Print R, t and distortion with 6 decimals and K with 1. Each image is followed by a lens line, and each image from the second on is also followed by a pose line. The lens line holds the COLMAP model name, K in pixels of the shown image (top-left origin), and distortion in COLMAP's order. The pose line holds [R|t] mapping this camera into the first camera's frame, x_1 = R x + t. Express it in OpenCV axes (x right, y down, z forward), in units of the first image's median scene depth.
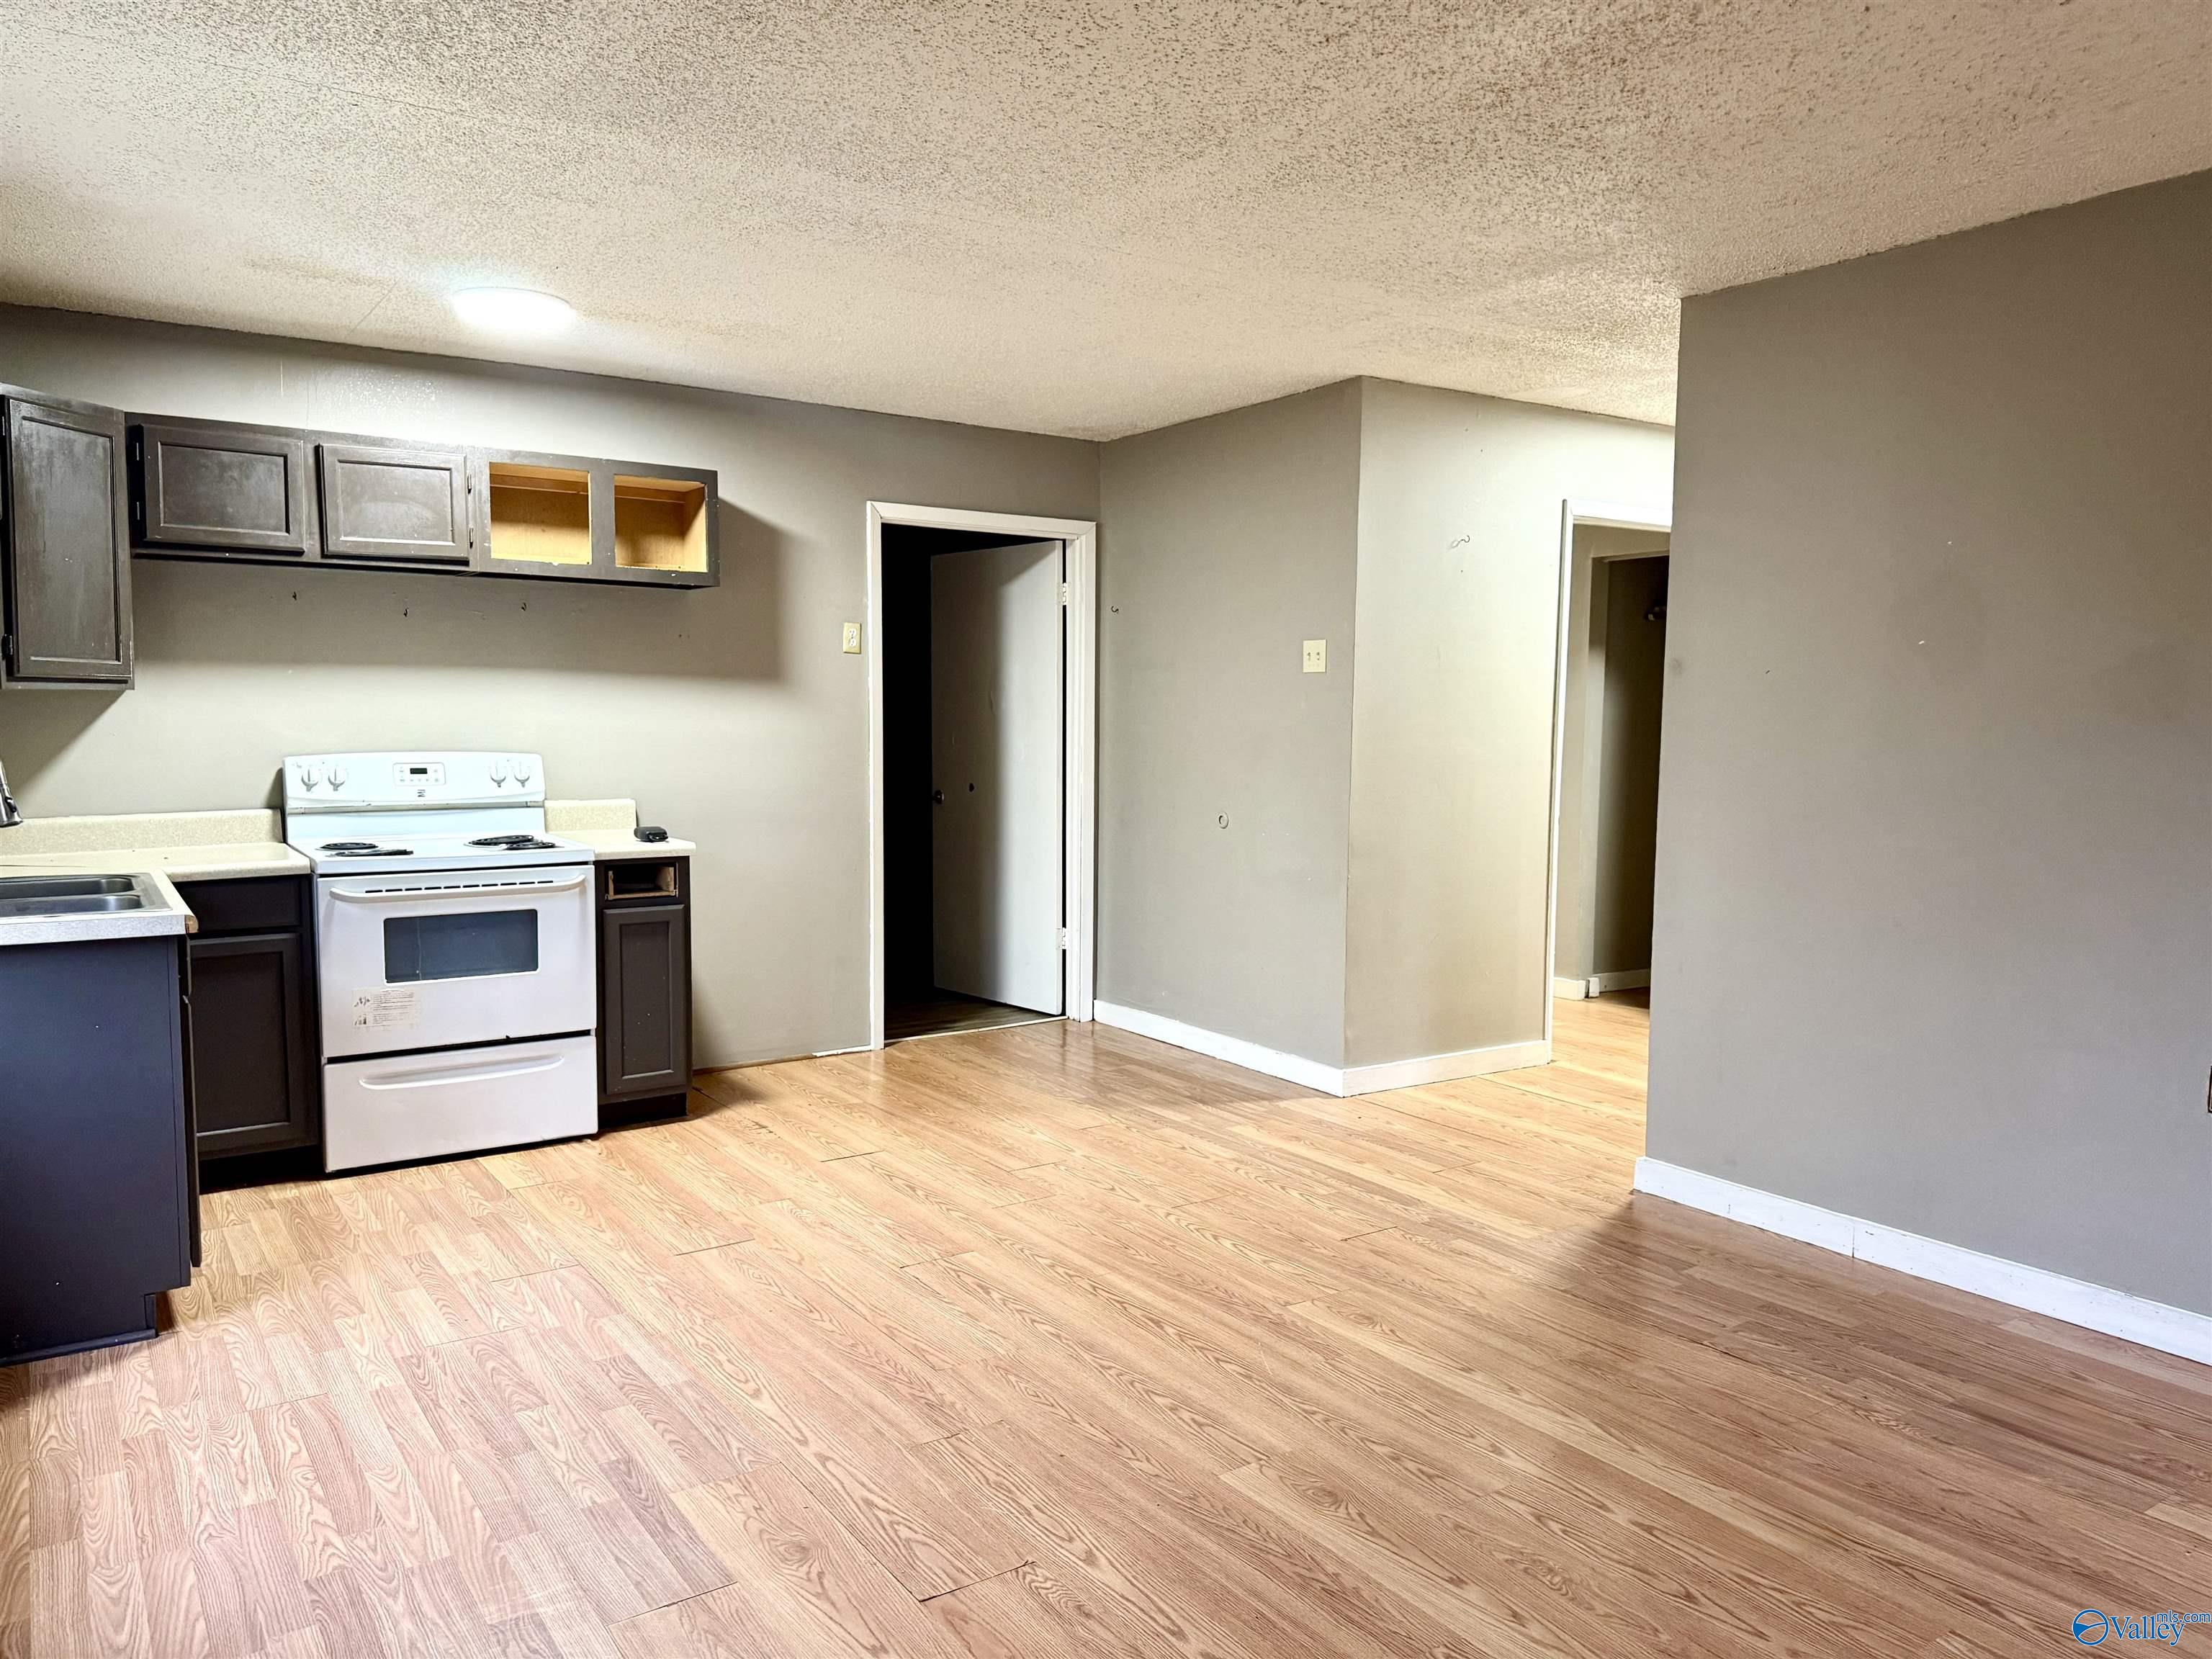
lens RADIAL K [[1563.6, 0, 1116.6], [0, 1563.6, 832.3], [0, 0, 1]] dist [0.058332, -0.062220]
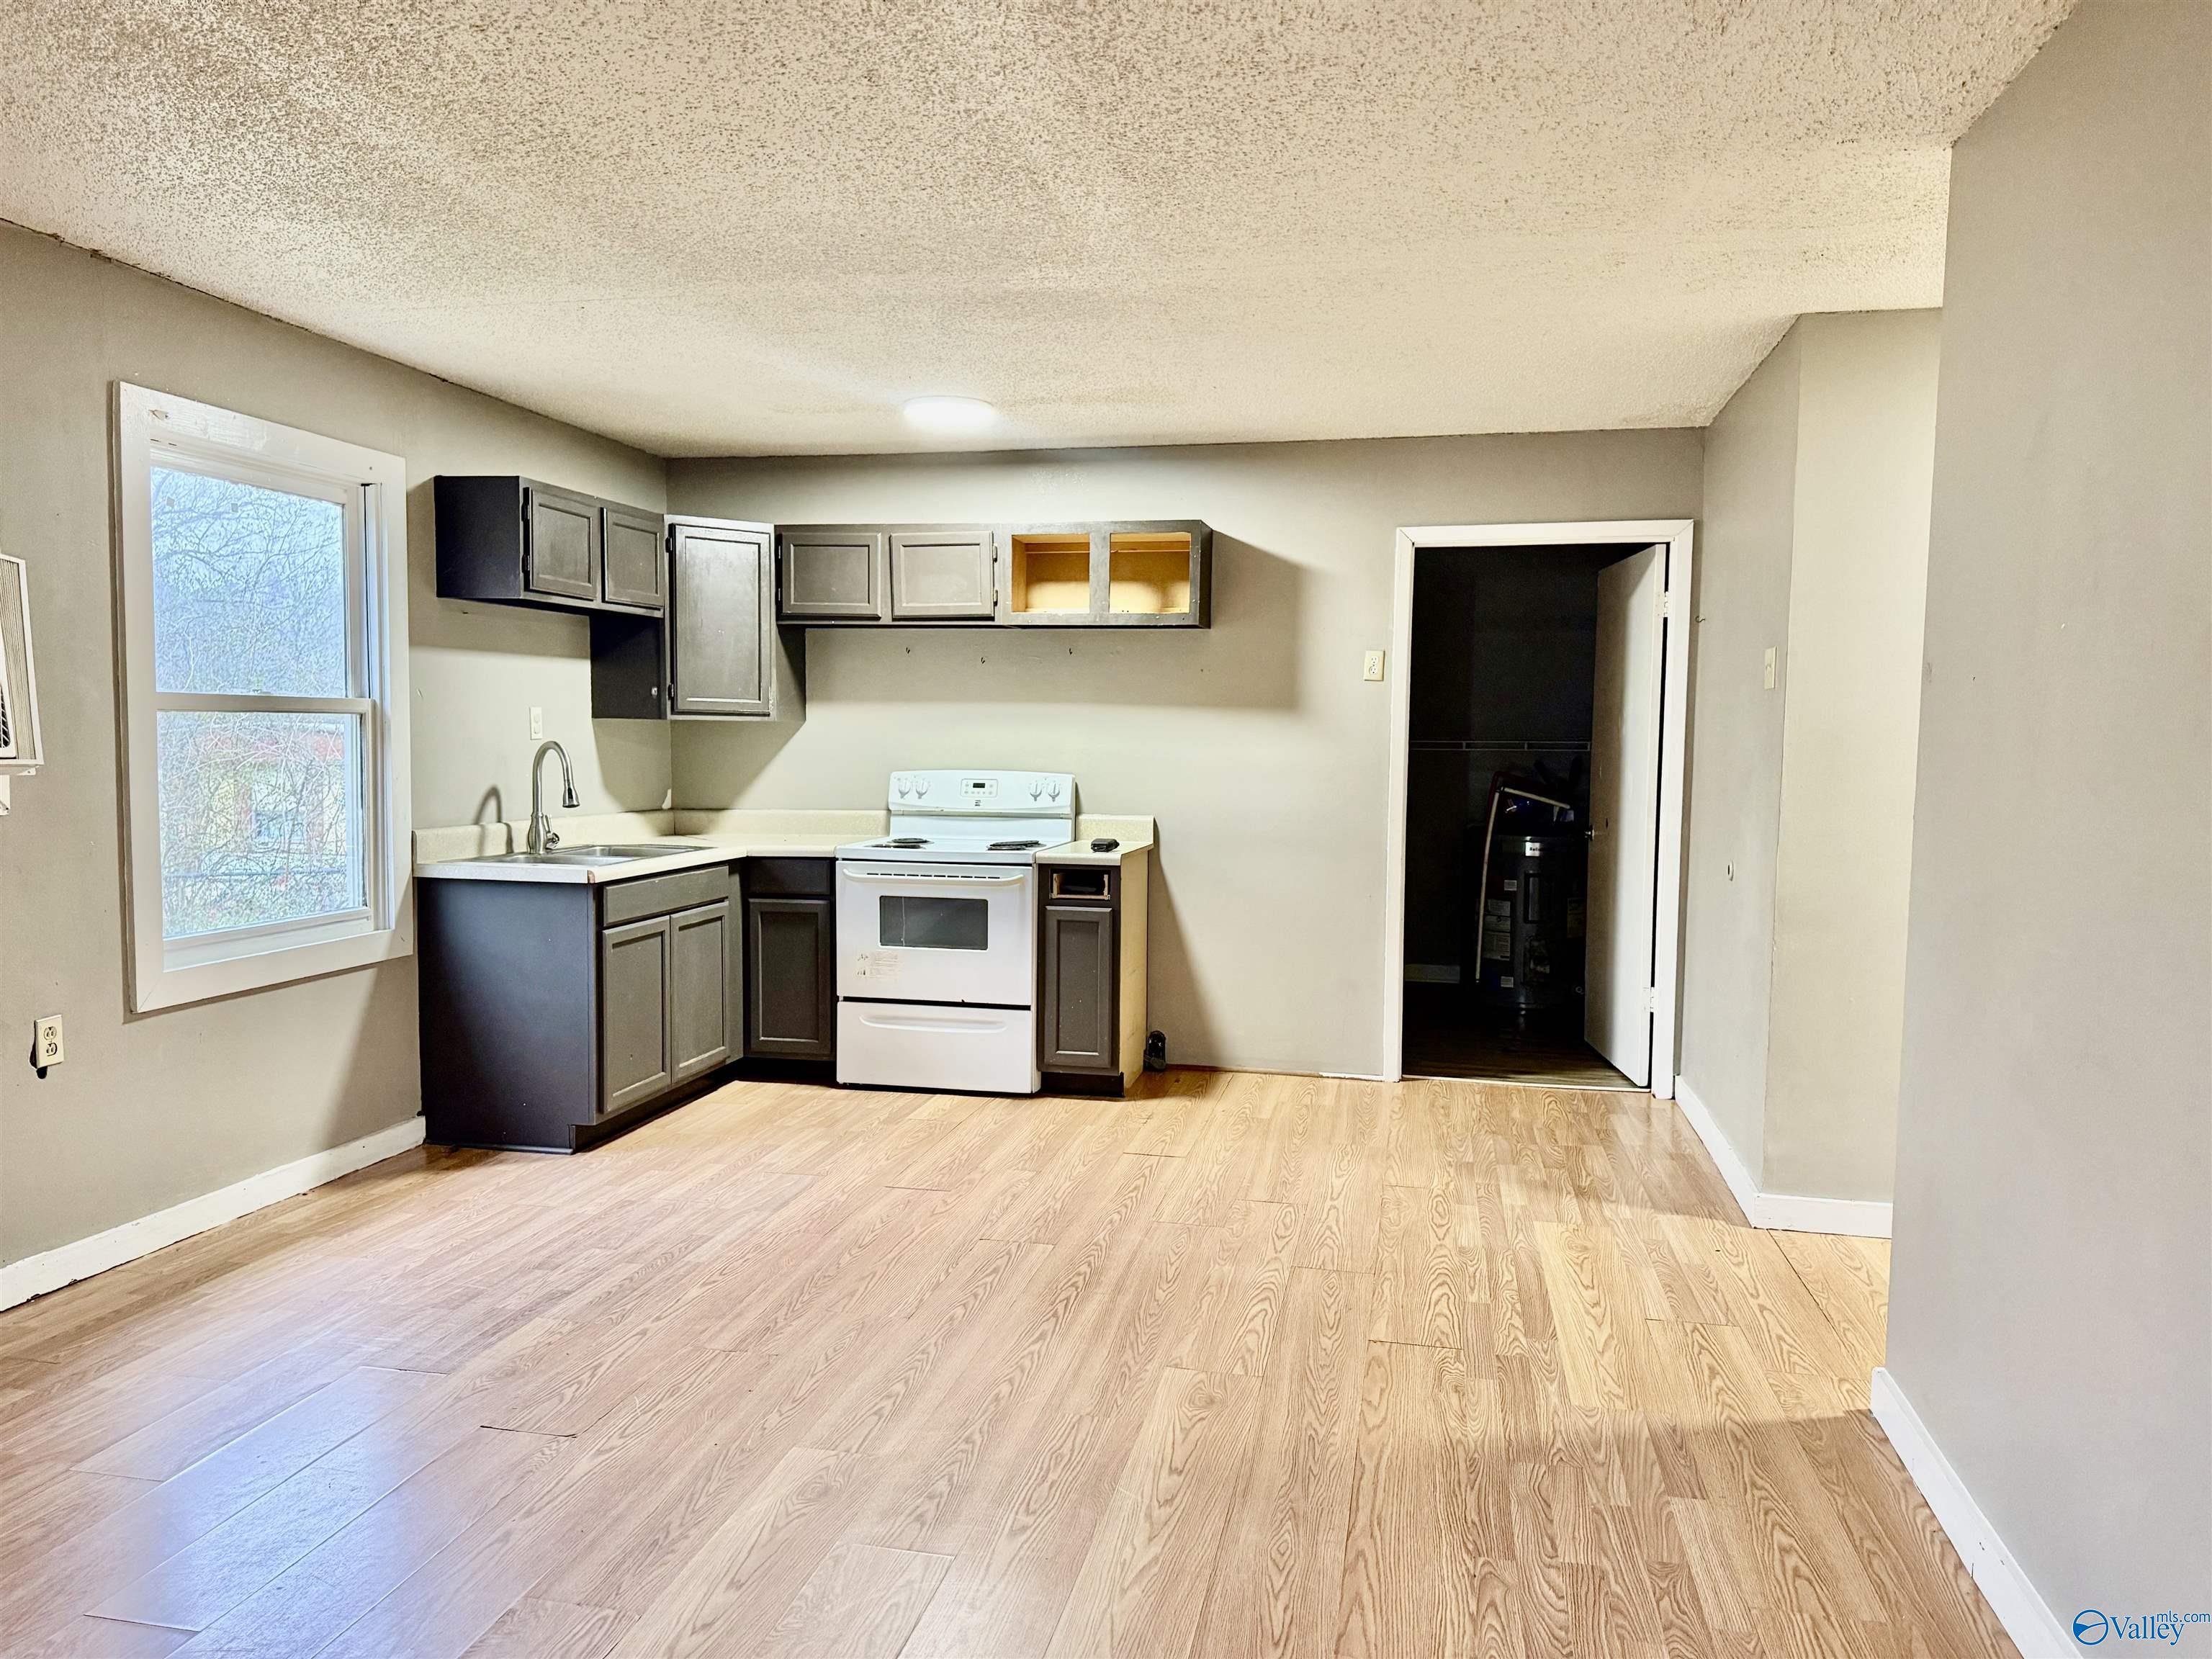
lens RADIAL K [[1563.6, 0, 1104.7], [0, 1563.6, 822.0], [0, 0, 1]] dist [0.058332, -0.062220]
pose [[0.686733, 0.041228, -0.725739, 0.606547], [-0.064391, 0.997916, -0.004240, -0.012377], [0.724052, 0.049642, 0.687957, 0.254619]]
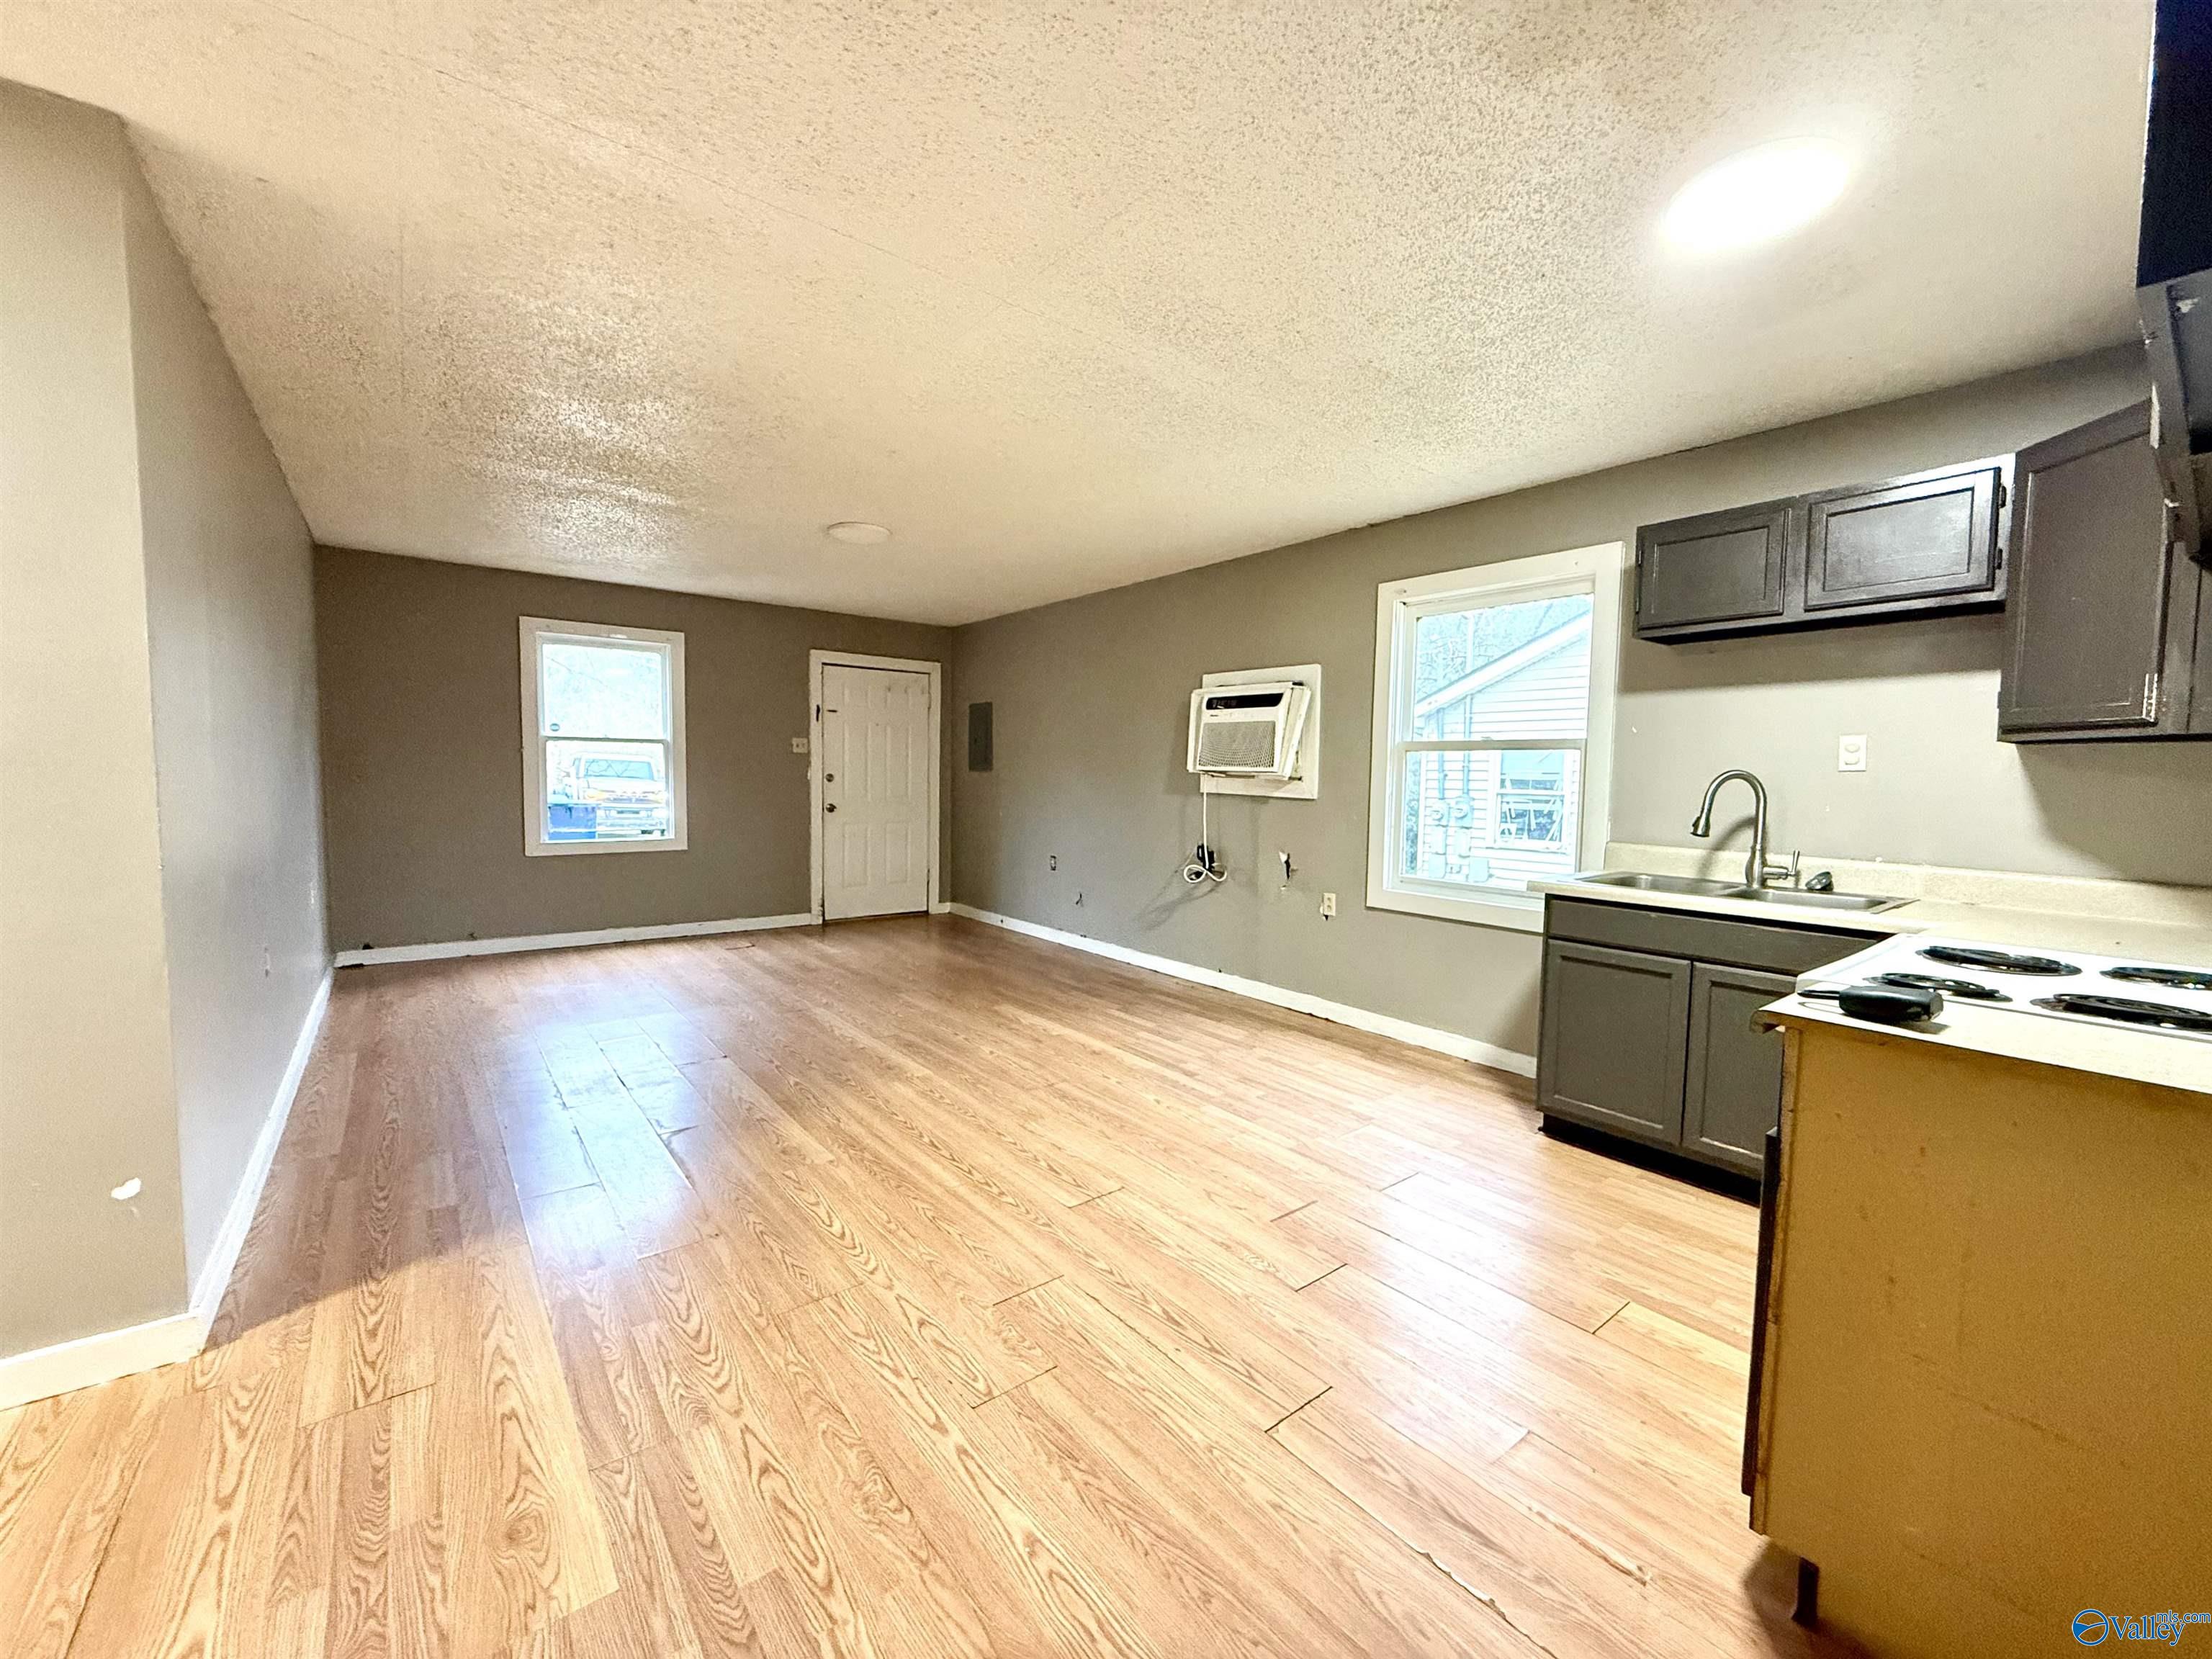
lens RADIAL K [[884.6, 0, 1101.8], [0, 884.6, 821.3], [0, 0, 1]] dist [0.003660, 0.000084]
pose [[-0.997887, -0.022746, -0.060870, -0.061050], [-0.031037, 0.989815, 0.138933, -0.092858], [0.057090, 0.140528, -0.988429, 1.422945]]
